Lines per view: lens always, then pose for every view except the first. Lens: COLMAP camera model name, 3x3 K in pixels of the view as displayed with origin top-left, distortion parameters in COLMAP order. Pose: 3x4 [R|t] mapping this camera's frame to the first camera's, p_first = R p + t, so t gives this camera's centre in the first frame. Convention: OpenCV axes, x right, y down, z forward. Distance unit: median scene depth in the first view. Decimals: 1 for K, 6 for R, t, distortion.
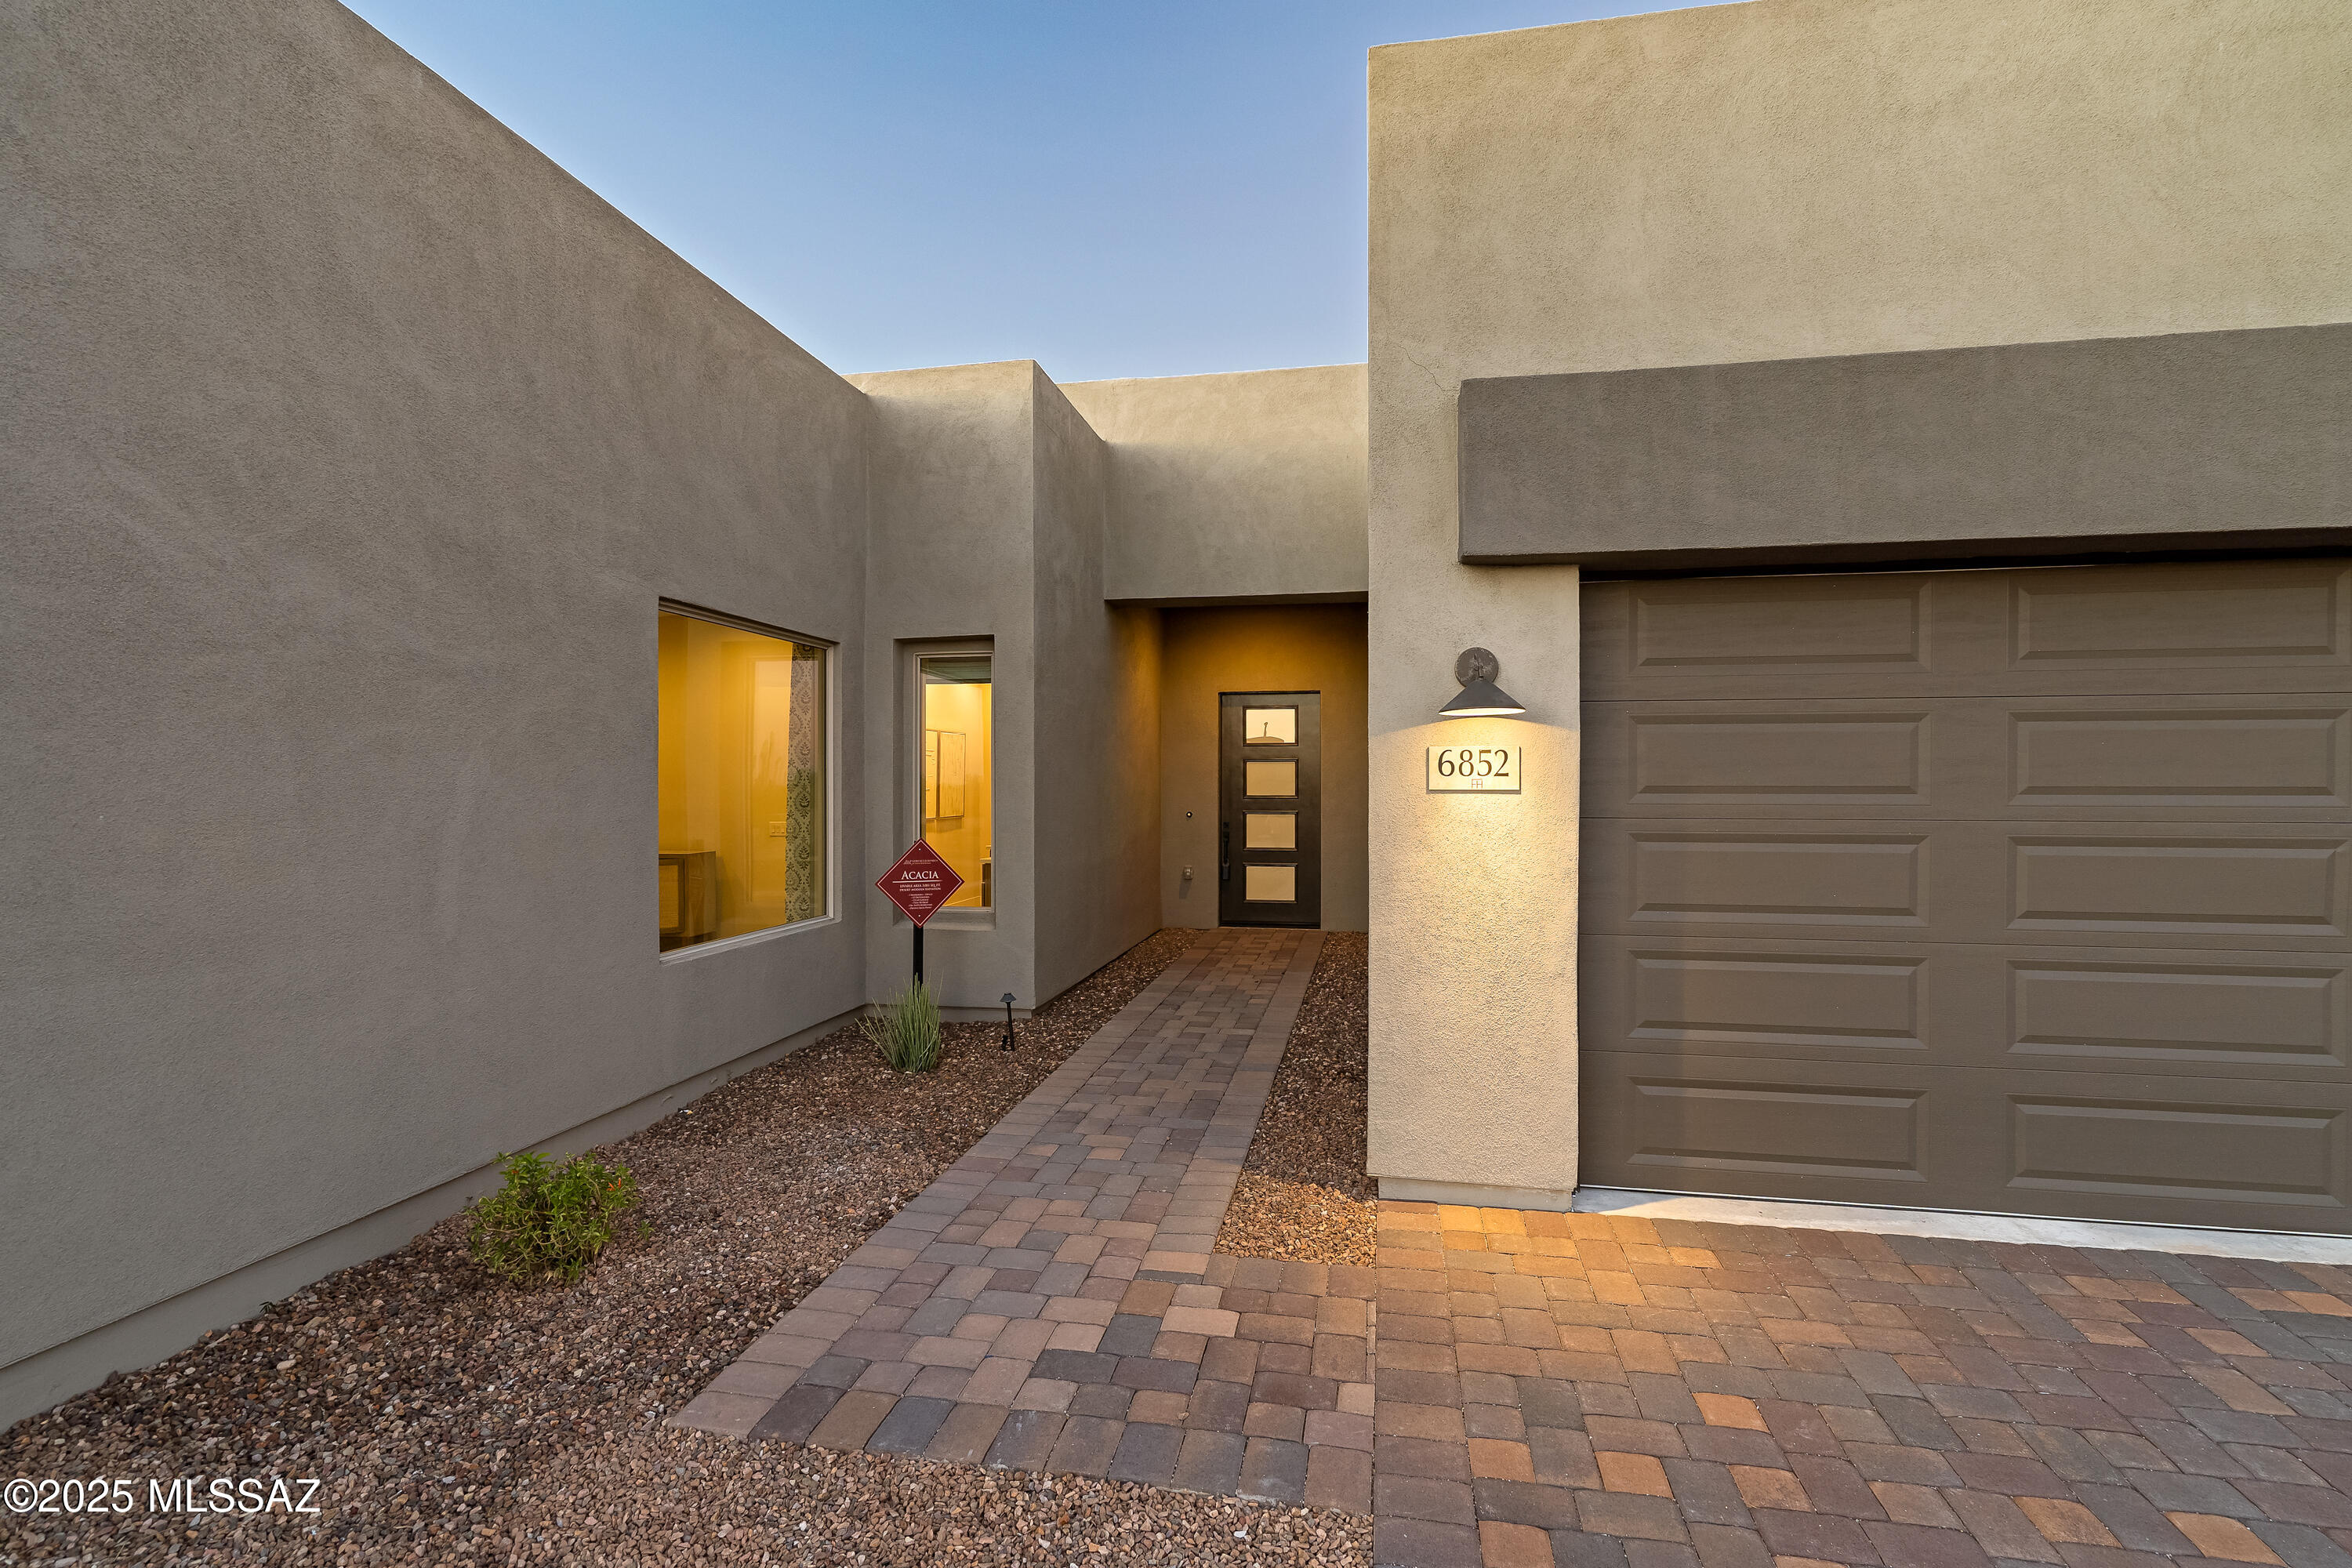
lens RADIAL K [[1112.4, 0, 1176.0], [0, 1112.4, 784.0], [0, 0, 1]] dist [0.001303, 0.000613]
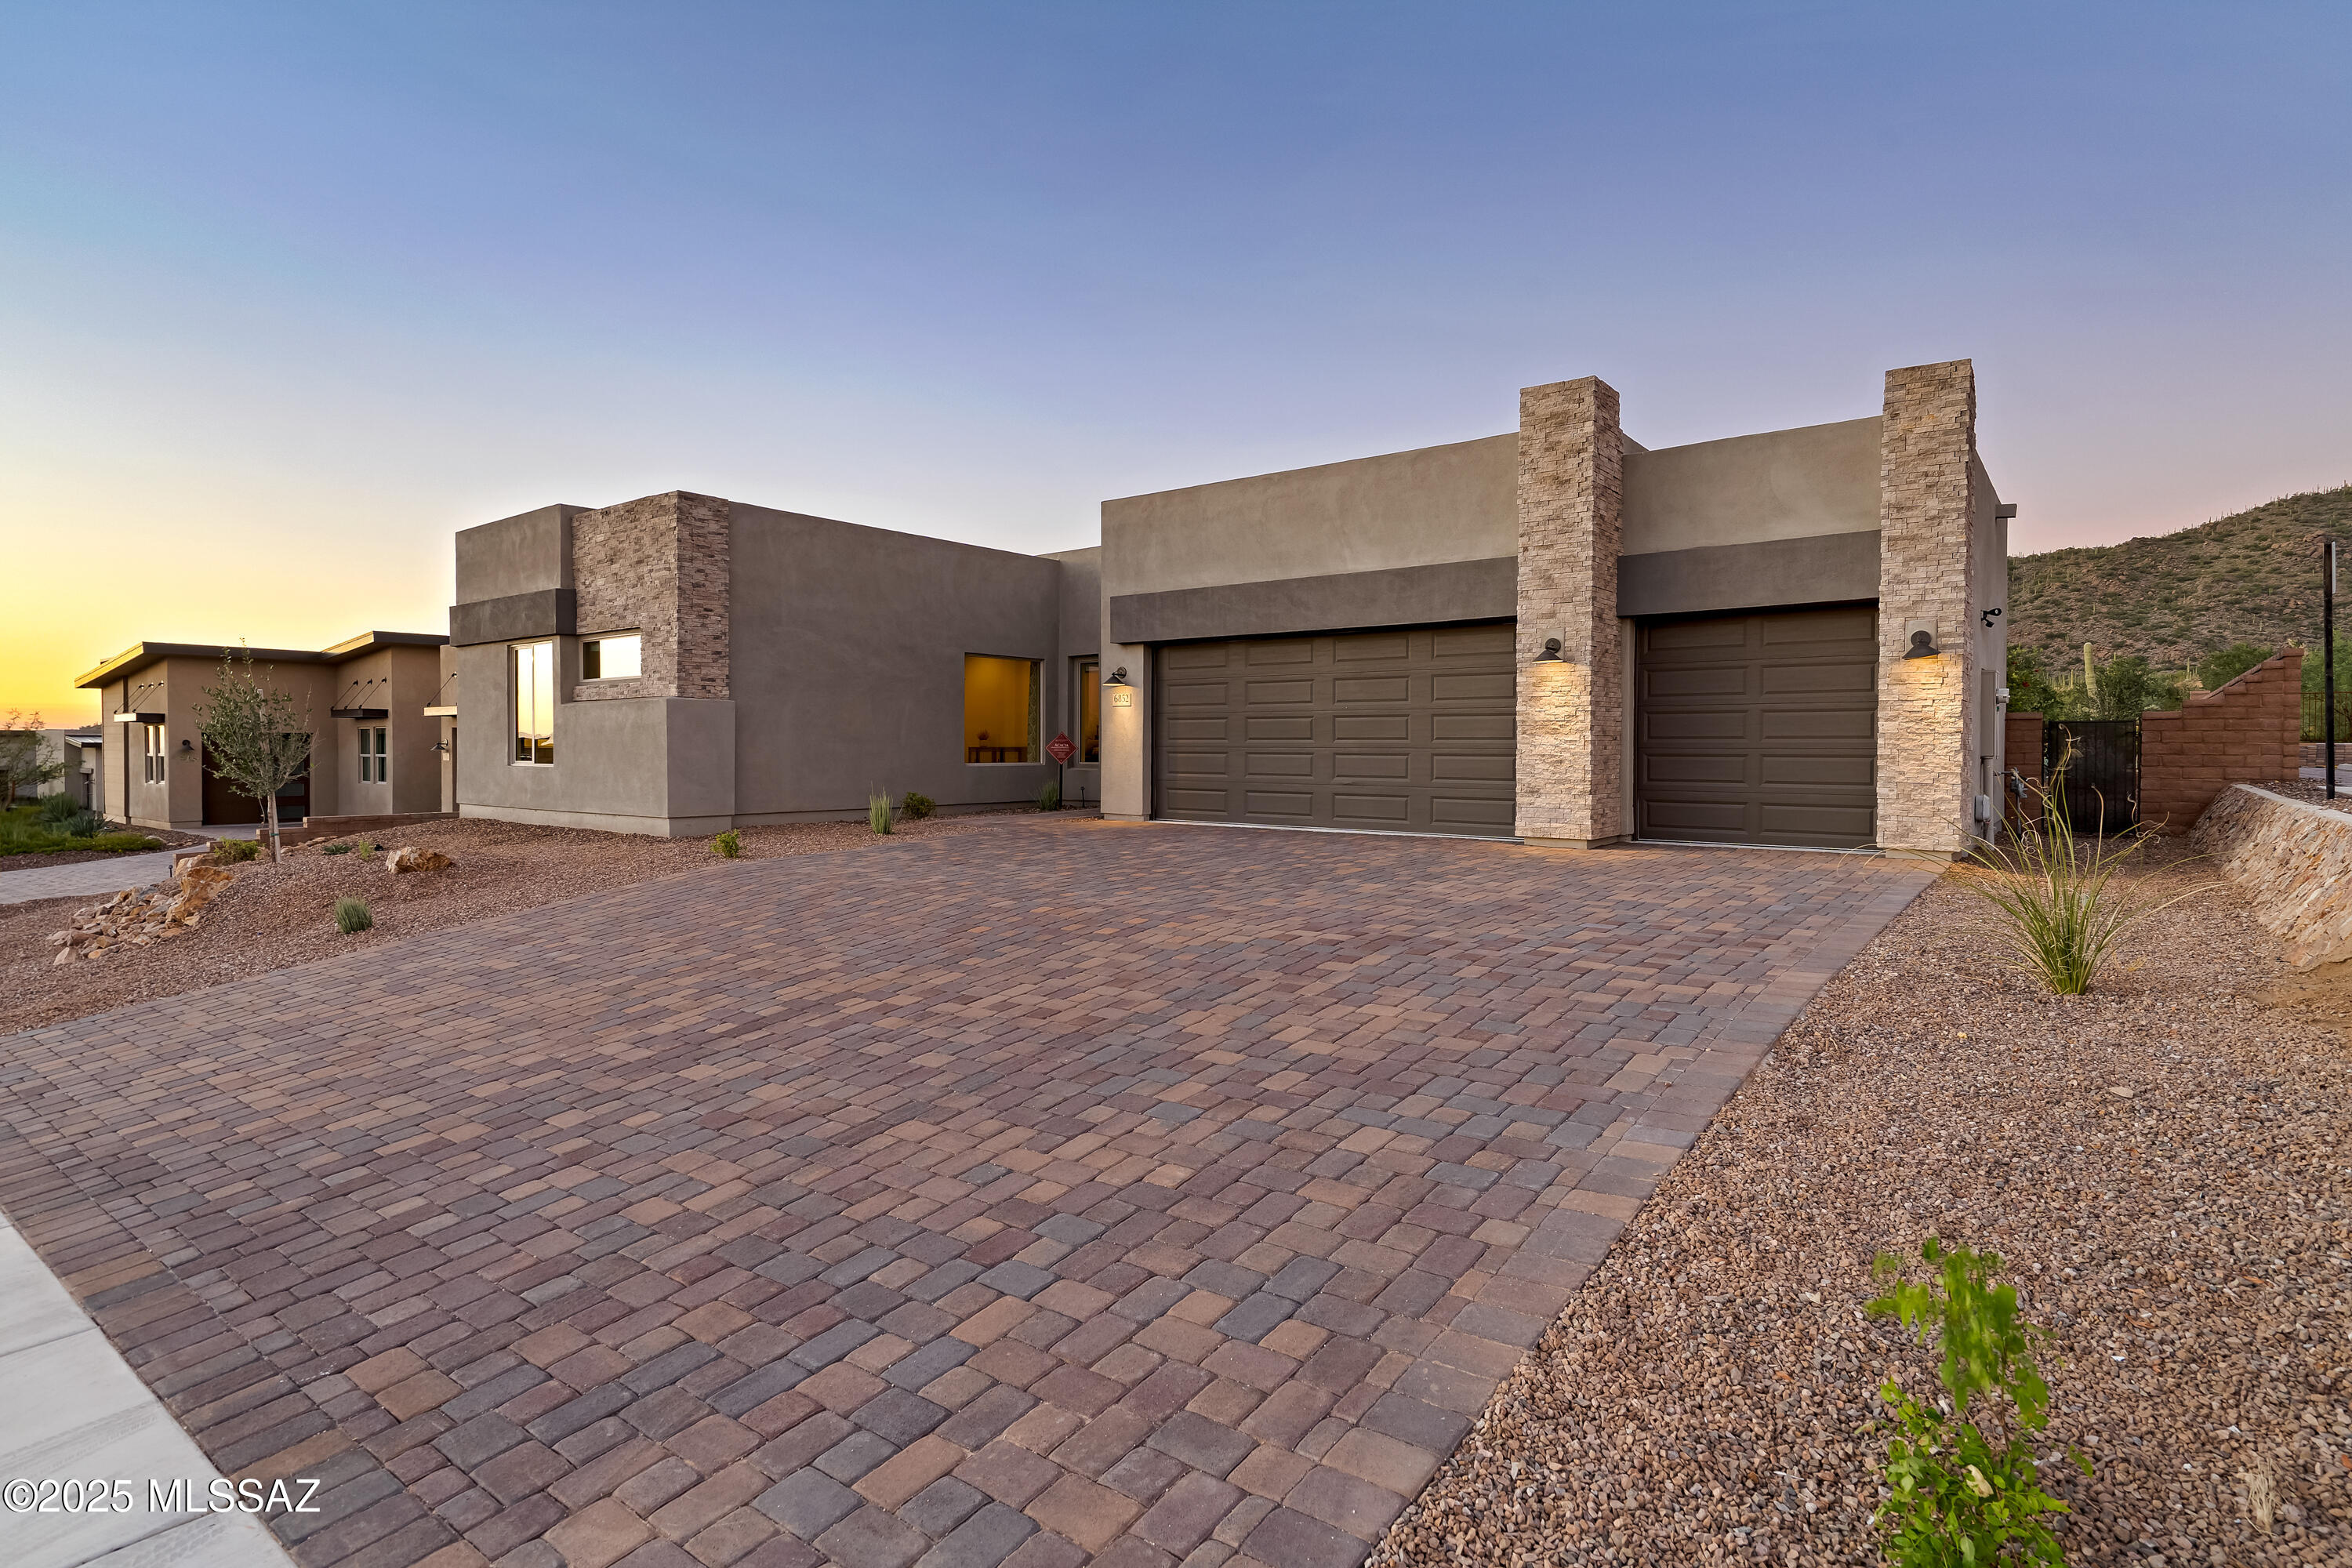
lens RADIAL K [[1153.0, 0, 1145.2], [0, 1153.0, 748.0], [0, 0, 1]] dist [0.003179, 0.000277]
pose [[0.881693, 0.000568, -0.471823, 2.004243], [0.000797, 0.999996, 0.002692, 0.125048], [0.471823, -0.002749, 0.881689, -2.165241]]
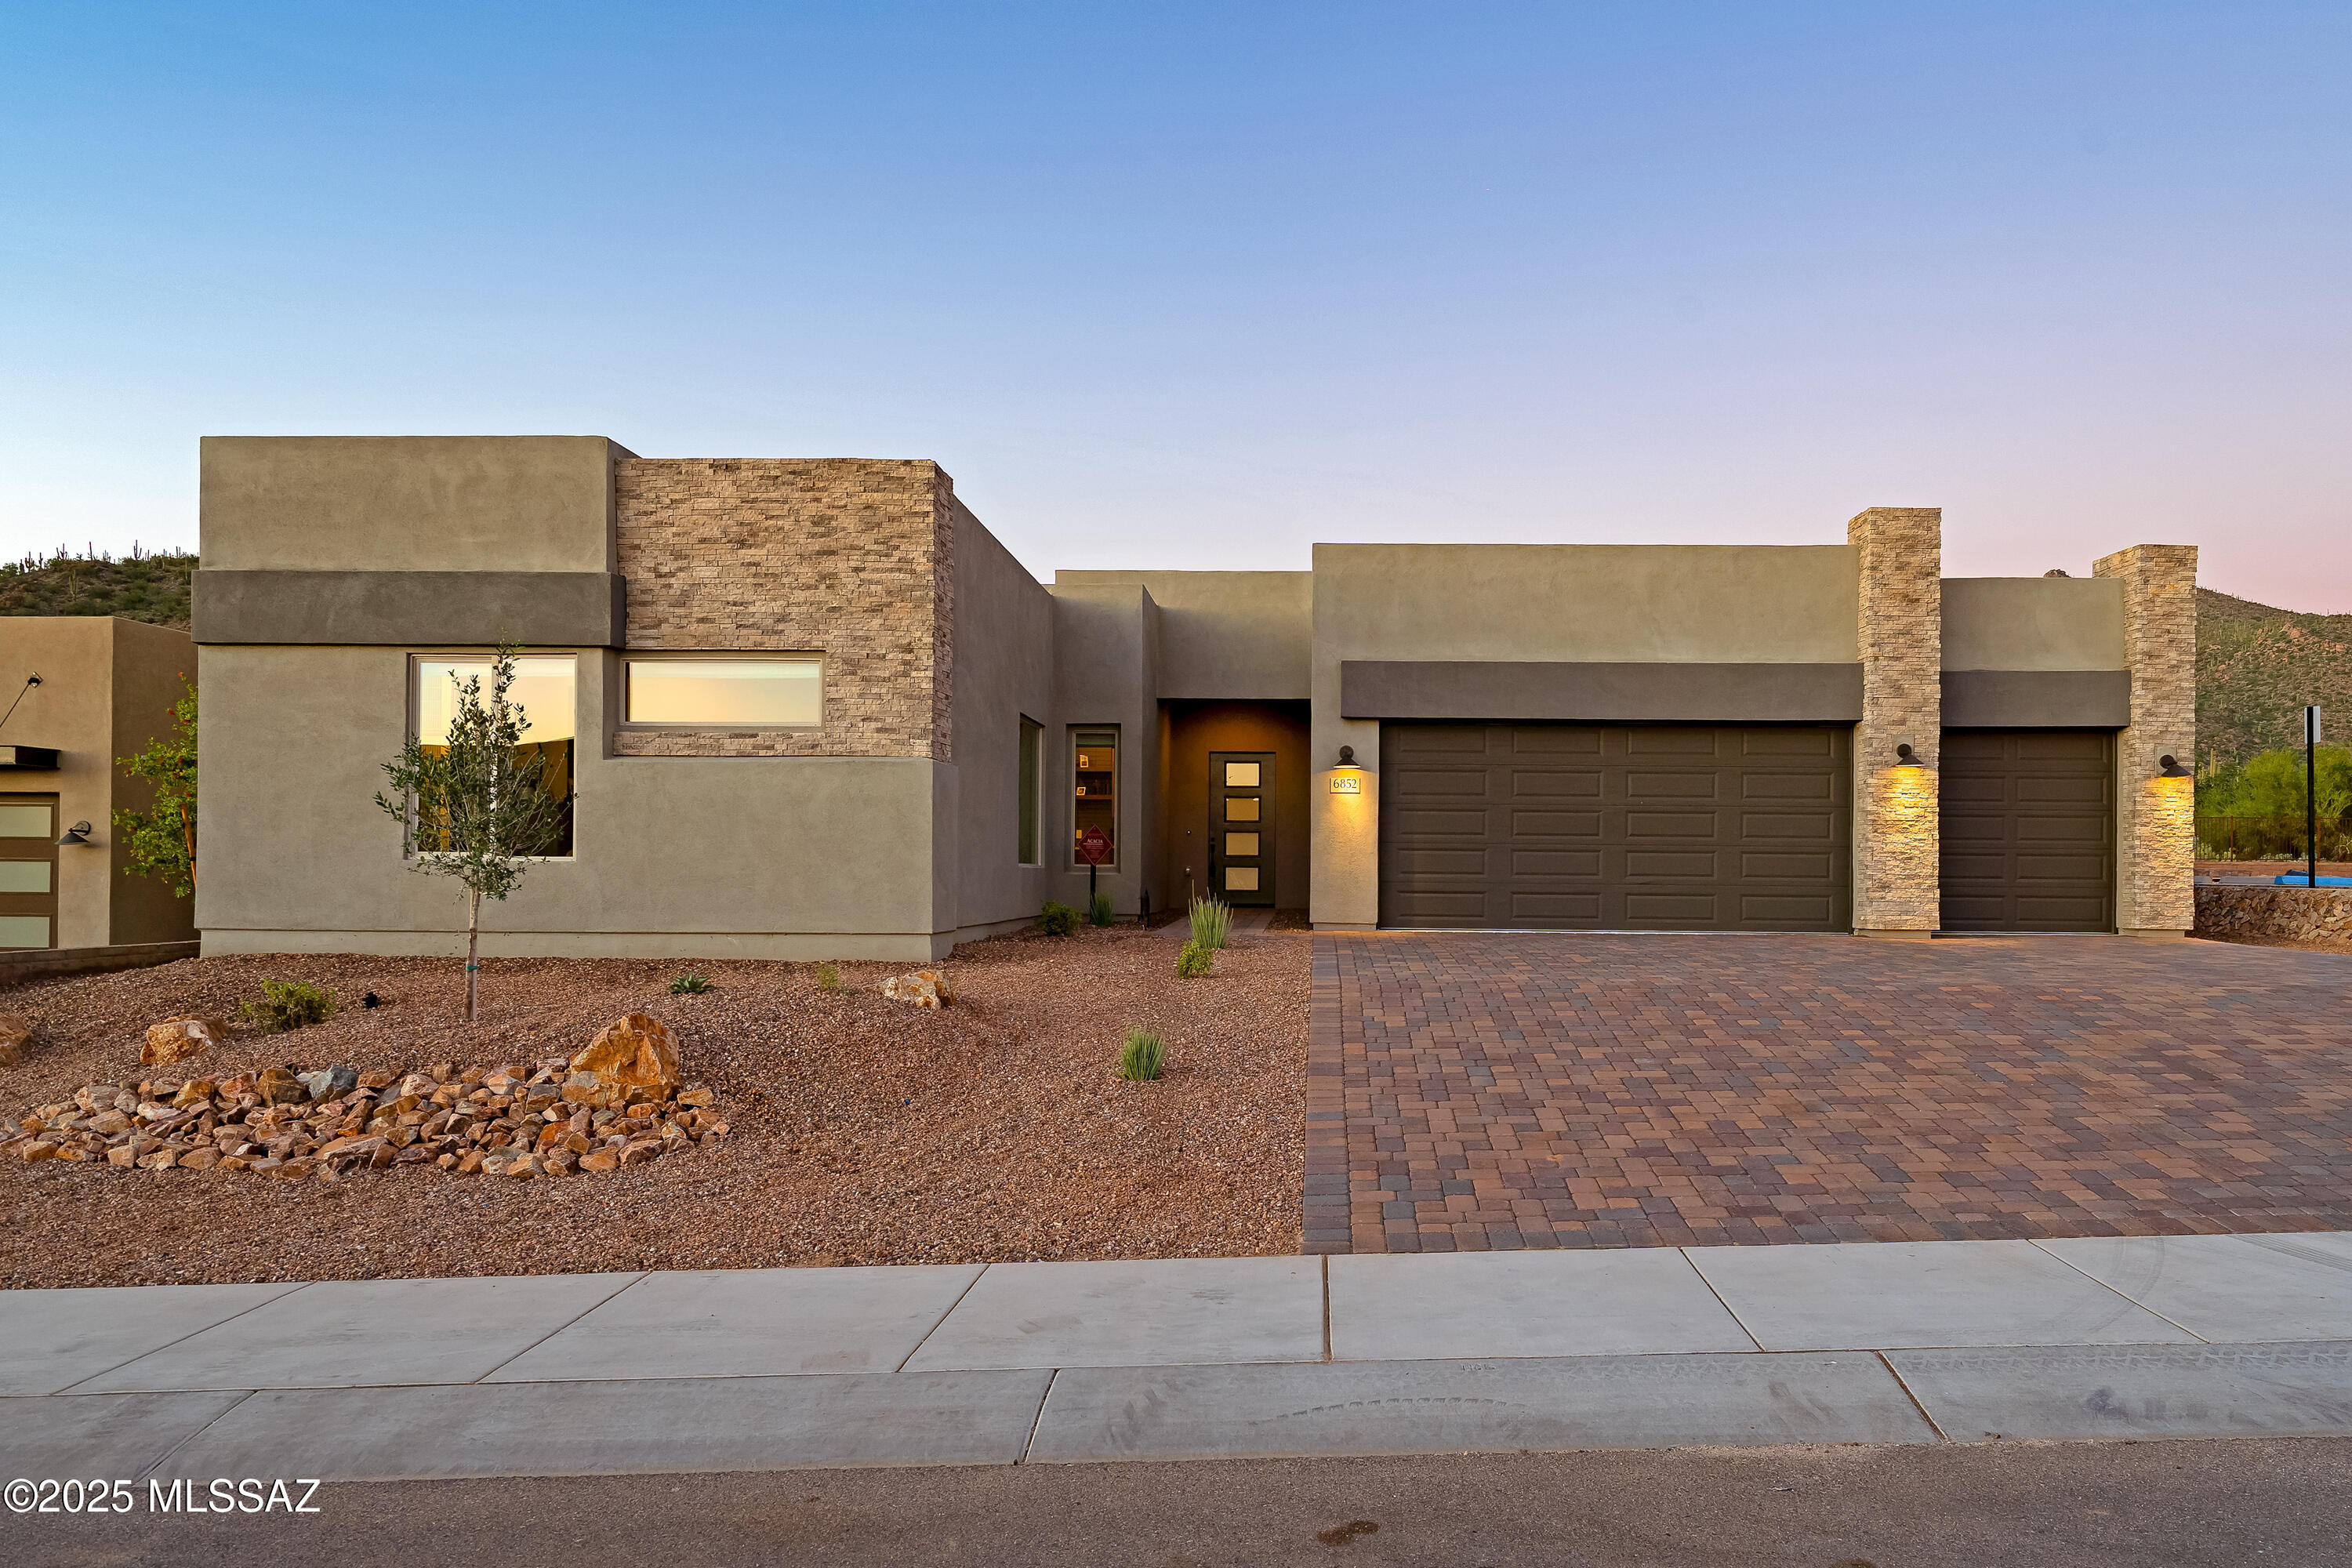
lens RADIAL K [[1603.8, 0, 1236.4], [0, 1603.8, 829.7], [0, 0, 1]] dist [0.016590, -0.004127]
pose [[0.991083, 0.009936, 0.132874, -0.570137], [-0.007018, 0.999724, -0.022406, 0.193514], [-0.133060, 0.021274, 0.990880, -3.098451]]
